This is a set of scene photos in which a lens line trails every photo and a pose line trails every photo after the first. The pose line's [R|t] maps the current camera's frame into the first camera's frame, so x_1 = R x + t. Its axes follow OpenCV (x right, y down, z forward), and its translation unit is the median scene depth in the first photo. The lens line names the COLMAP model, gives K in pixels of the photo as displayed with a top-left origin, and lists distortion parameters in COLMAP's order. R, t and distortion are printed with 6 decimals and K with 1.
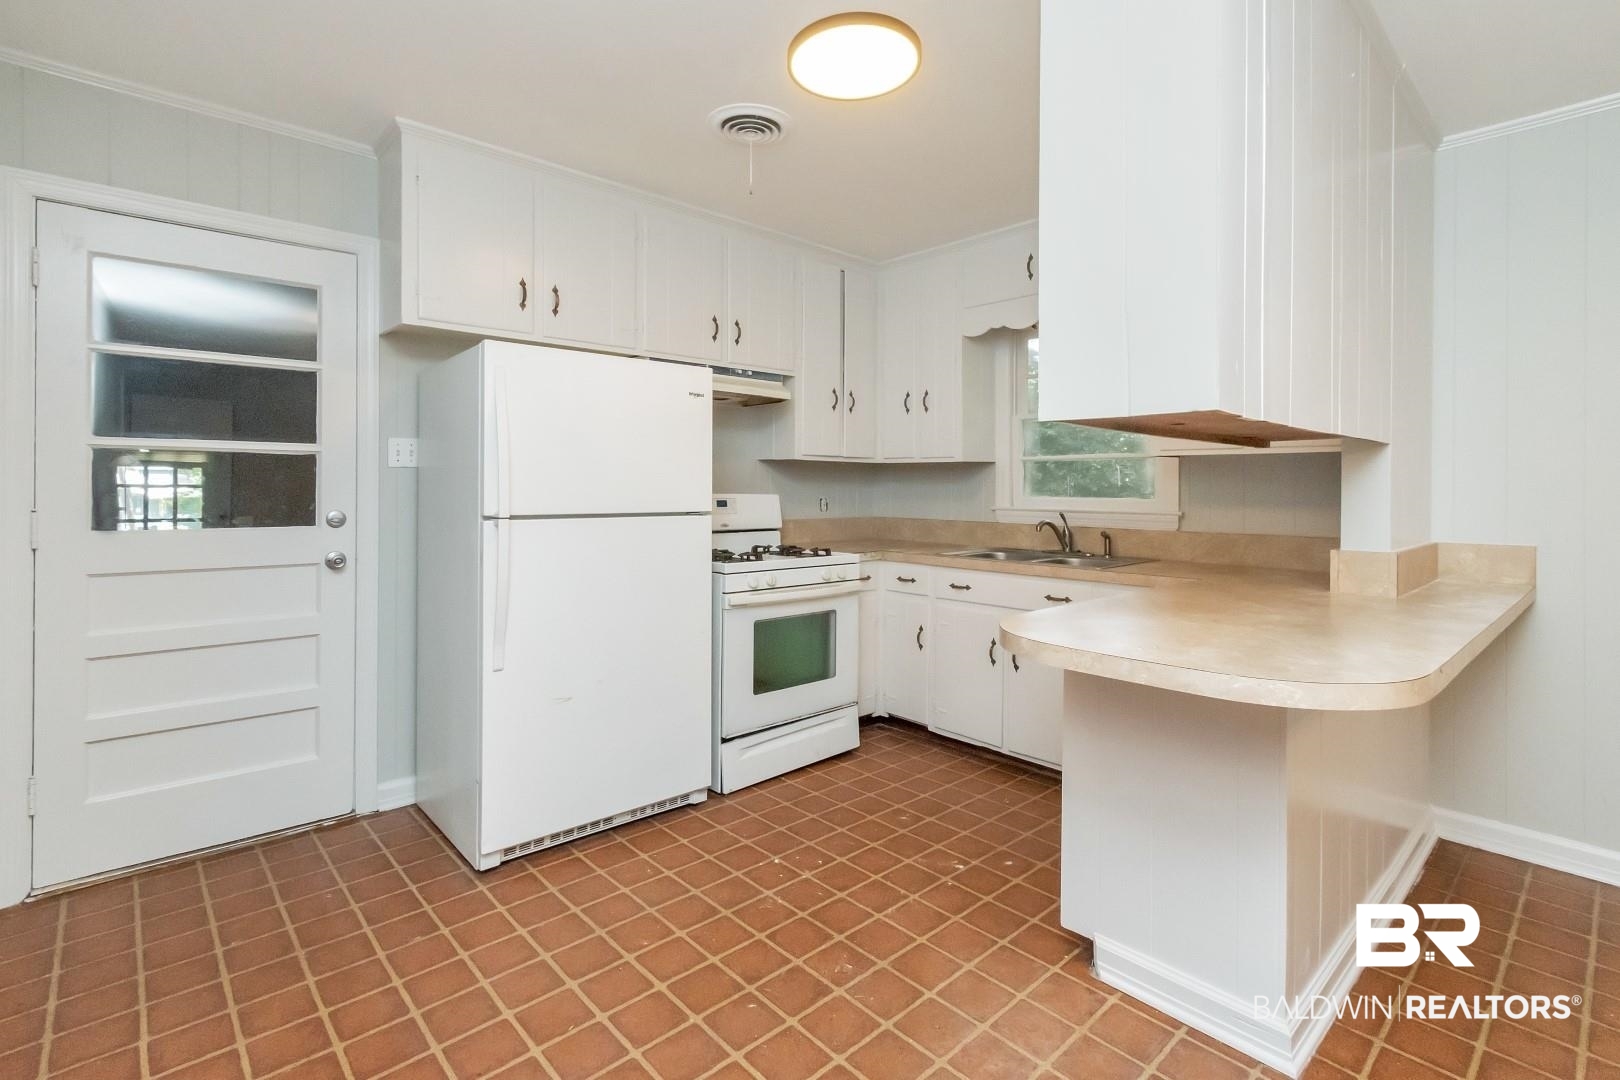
lens RADIAL K [[756.0, 0, 819.2], [0, 756.0, 484.9], [0, 0, 1]] dist [0.000495, 0.000766]
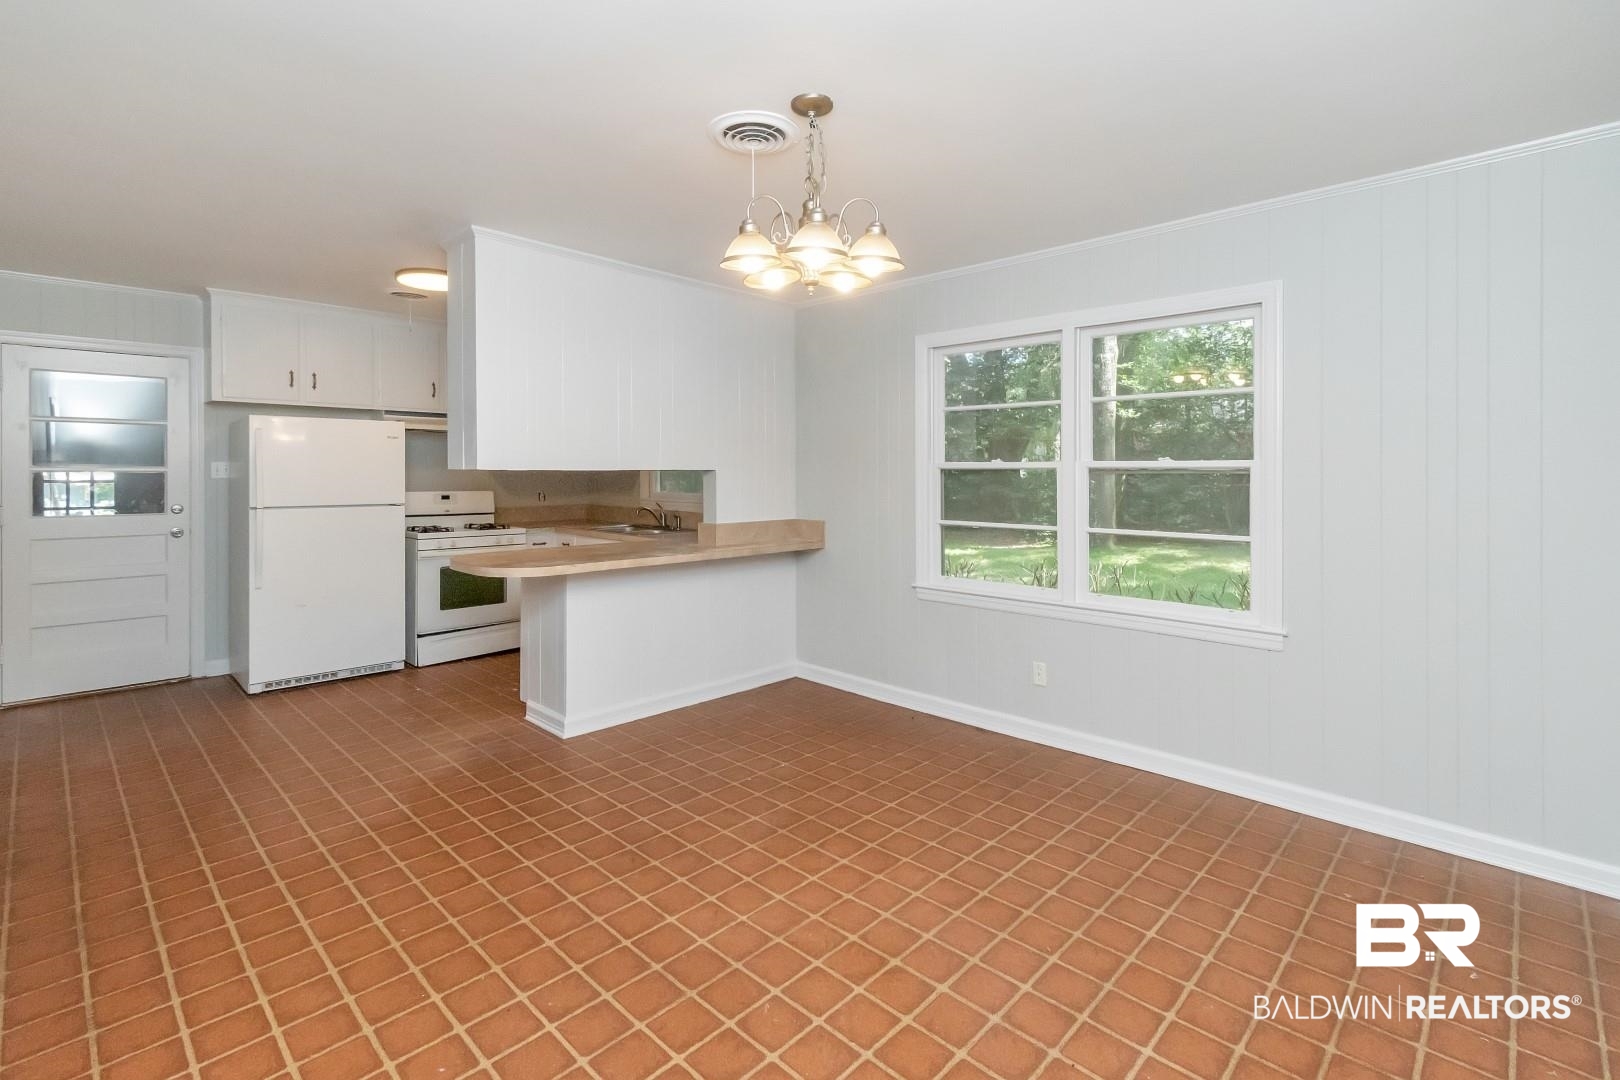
lens RADIAL K [[745.3, 0, 815.7], [0, 745.3, 473.2], [0, 0, 1]] dist [0.001655, 0.000032]
pose [[0.998422, -0.001836, 0.056127, 0.678064], [0.001468, 0.999977, 0.006607, -0.043165], [-0.056138, -0.006514, 0.998402, -0.741942]]
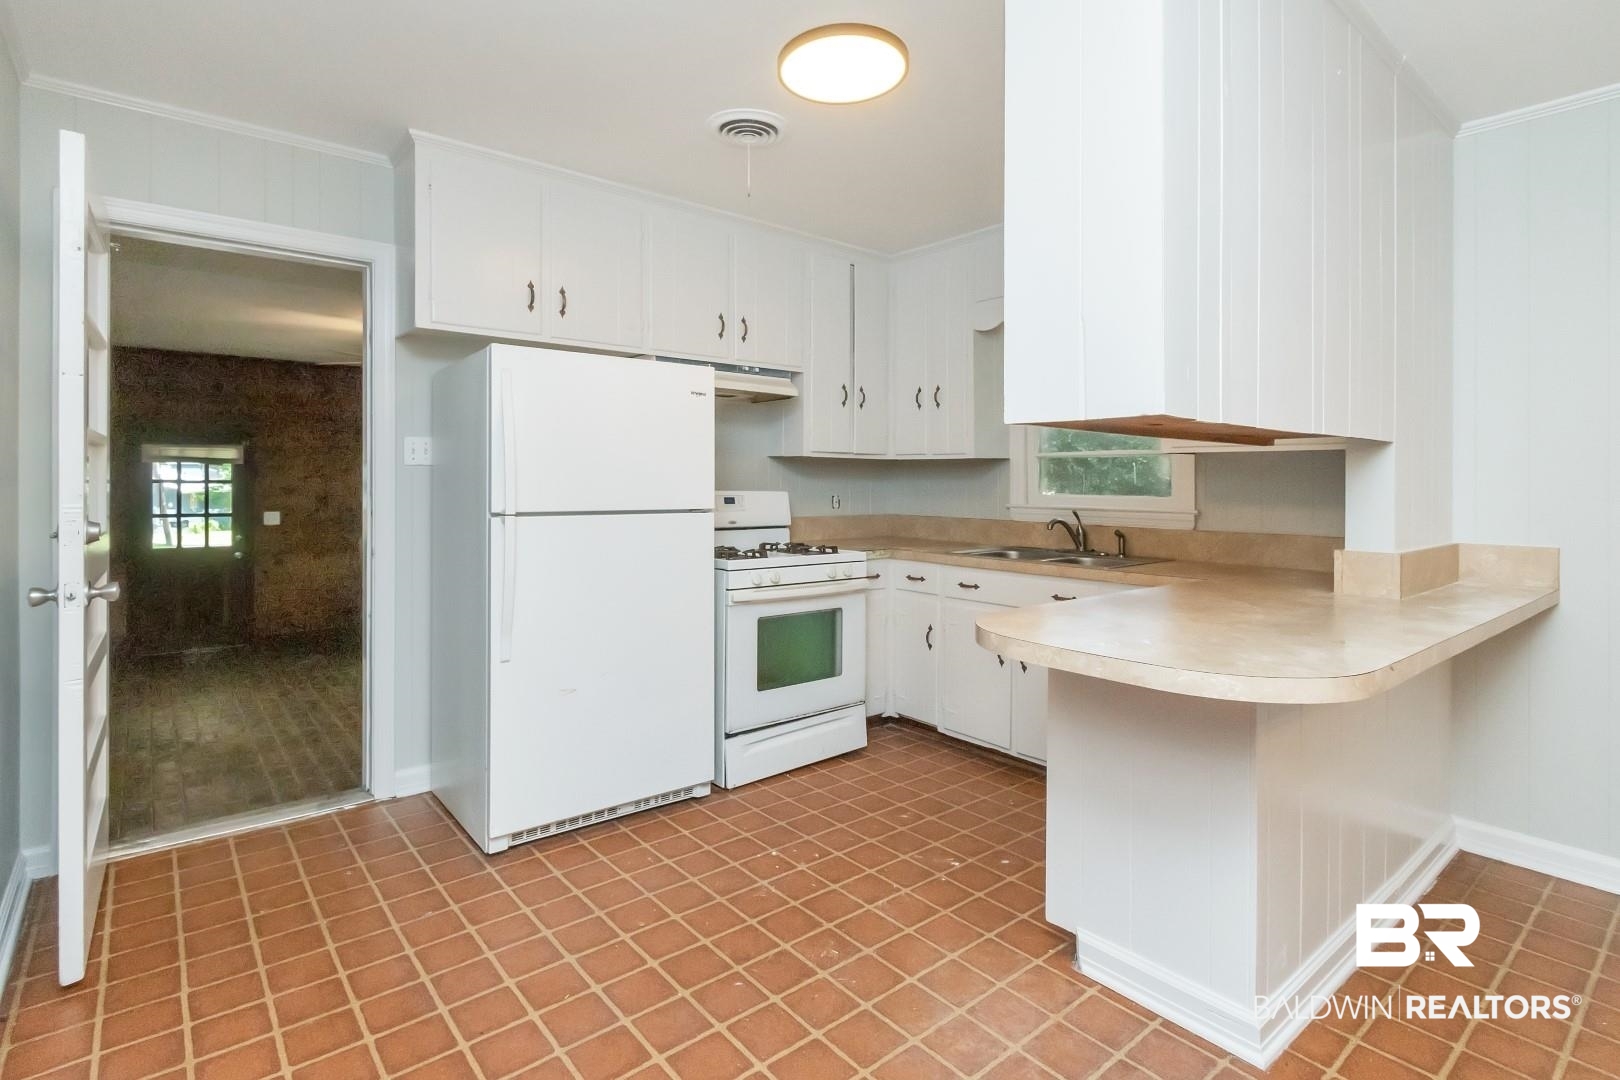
lens RADIAL K [[793.5, 0, 805.6], [0, 793.5, 483.2], [0, 0, 1]] dist [0.001037, -0.000557]
pose [[0.998319, 0.000497, -0.057953, 0.038930], [-0.000216, 0.999988, 0.004848, -0.004218], [0.057955, -0.004827, 0.998308, -0.049316]]
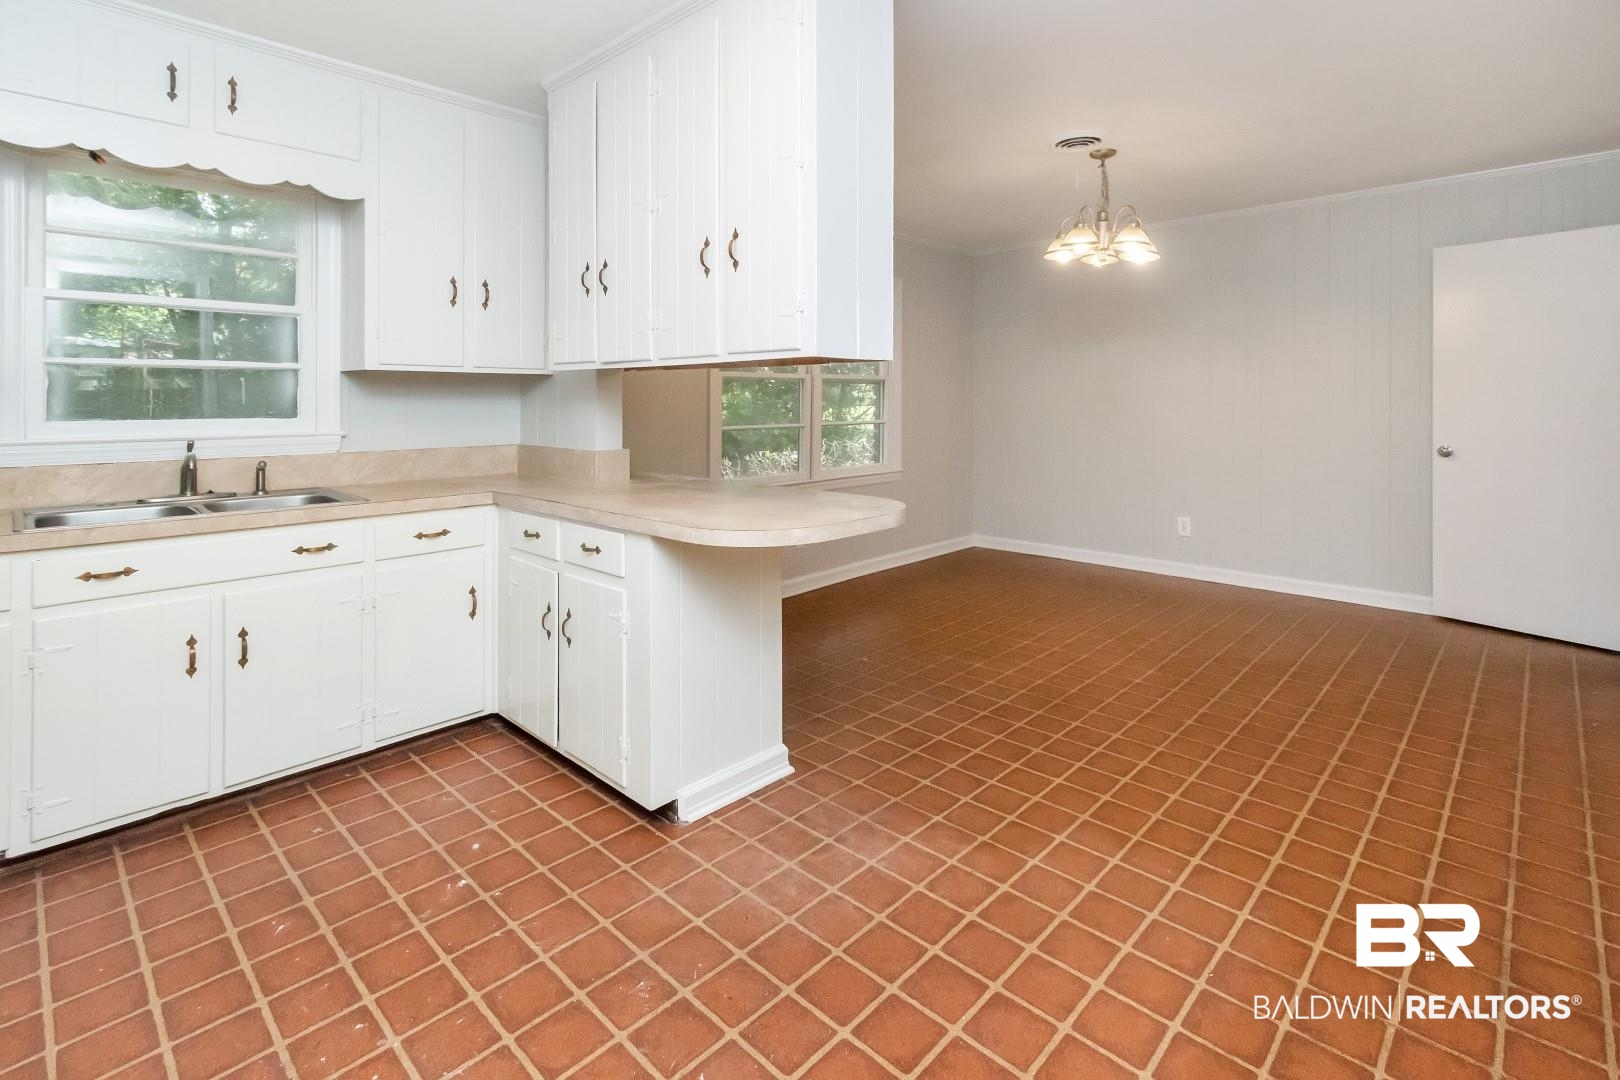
lens RADIAL K [[765.4, 0, 807.7], [0, 765.4, 401.3], [0, 0, 1]] dist [0.001073, -0.000044]
pose [[-0.051769, -0.010093, 0.998608, -0.509180], [-0.000889, 0.999949, 0.010060, -0.010365], [-0.998659, -0.000367, -0.051775, 0.541225]]
